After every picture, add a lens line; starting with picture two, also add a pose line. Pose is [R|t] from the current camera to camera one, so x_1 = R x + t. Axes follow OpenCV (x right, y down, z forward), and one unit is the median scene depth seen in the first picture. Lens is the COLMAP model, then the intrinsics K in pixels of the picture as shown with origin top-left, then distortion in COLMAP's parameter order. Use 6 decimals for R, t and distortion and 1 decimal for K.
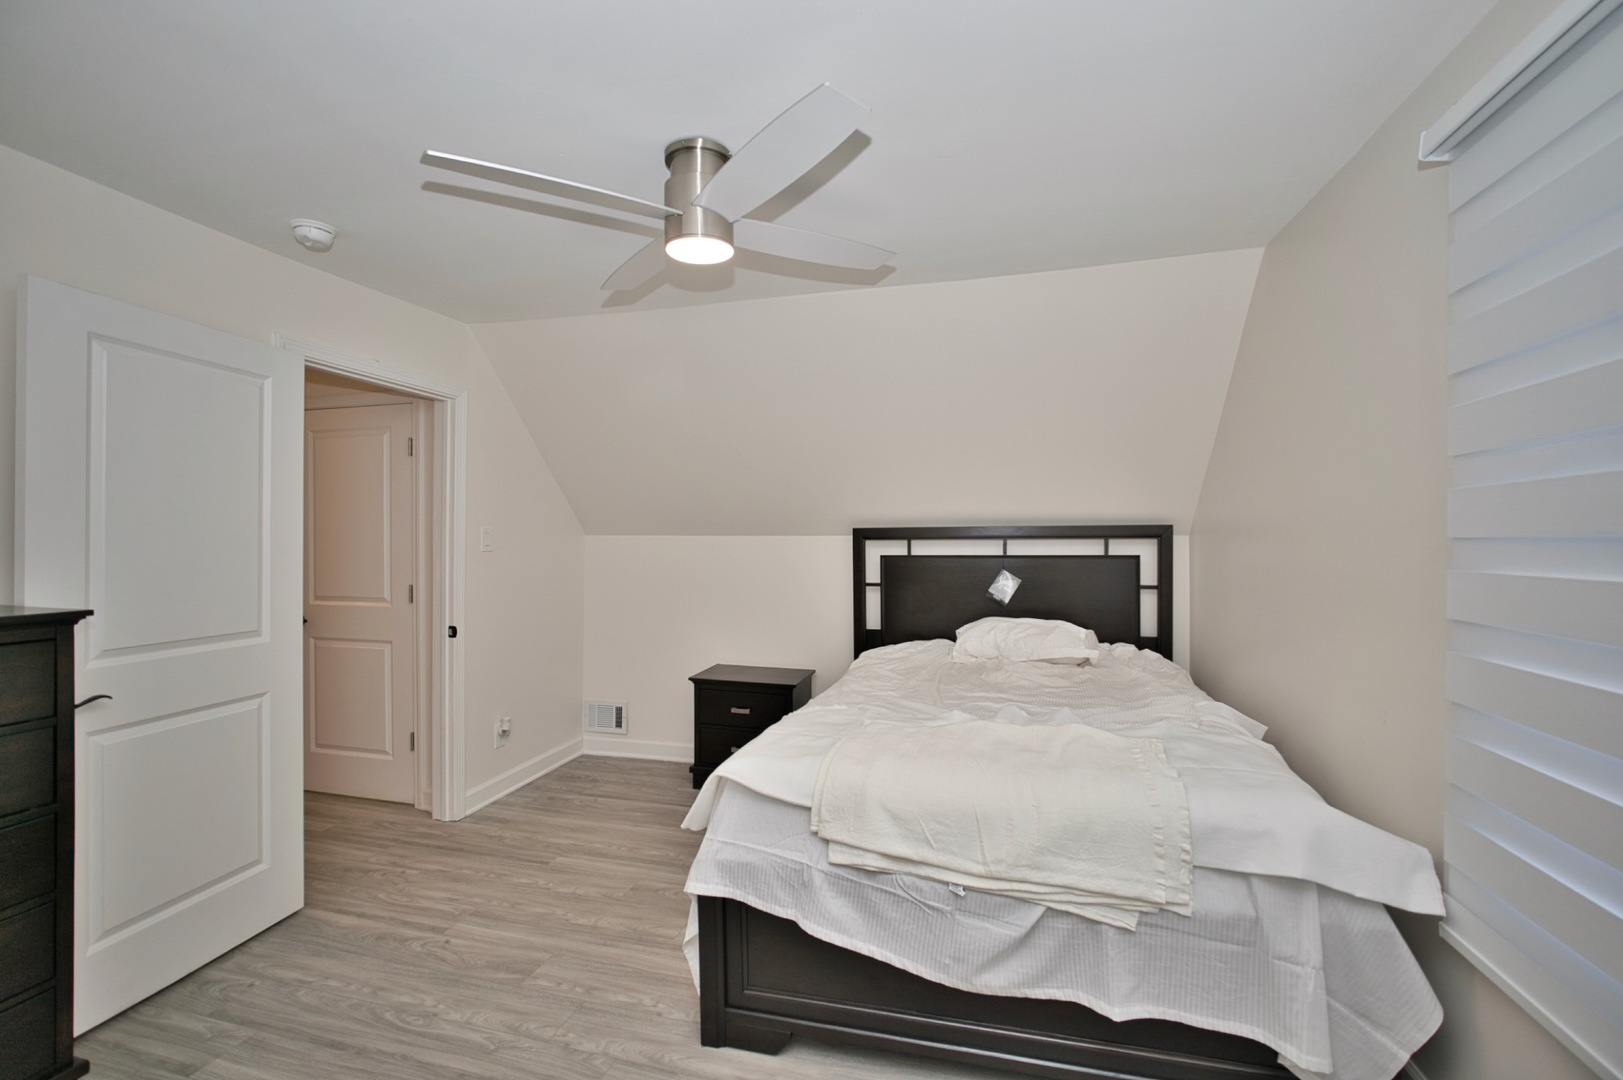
lens RADIAL K [[703.4, 0, 810.5], [0, 703.4, 540.4], [0, 0, 1]] dist [-0.025899, 0.007537]
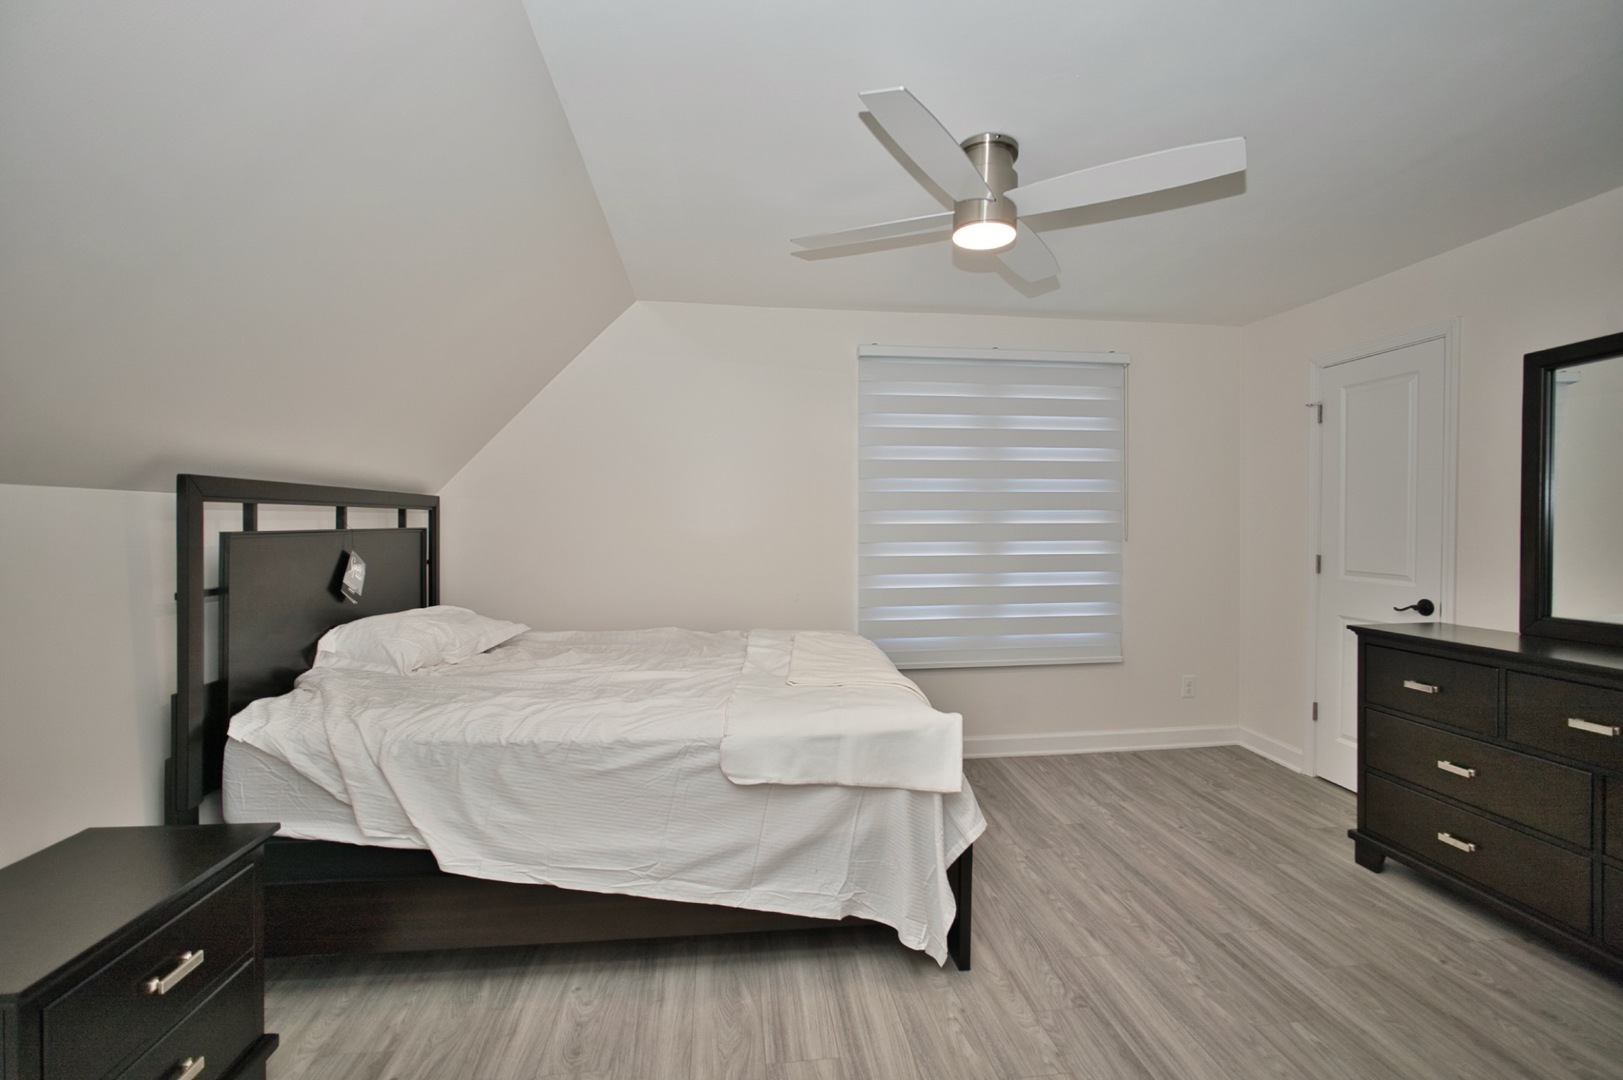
lens RADIAL K [[703.4, 0, 810.5], [0, 703.4, 540.4], [0, 0, 1]] dist [-0.025899, 0.007537]
pose [[-0.372726, -0.021182, 0.927700, -0.999704], [0.002611, 0.999712, 0.023876, 0.031268], [-0.927938, 0.011321, -0.372563, 1.542317]]
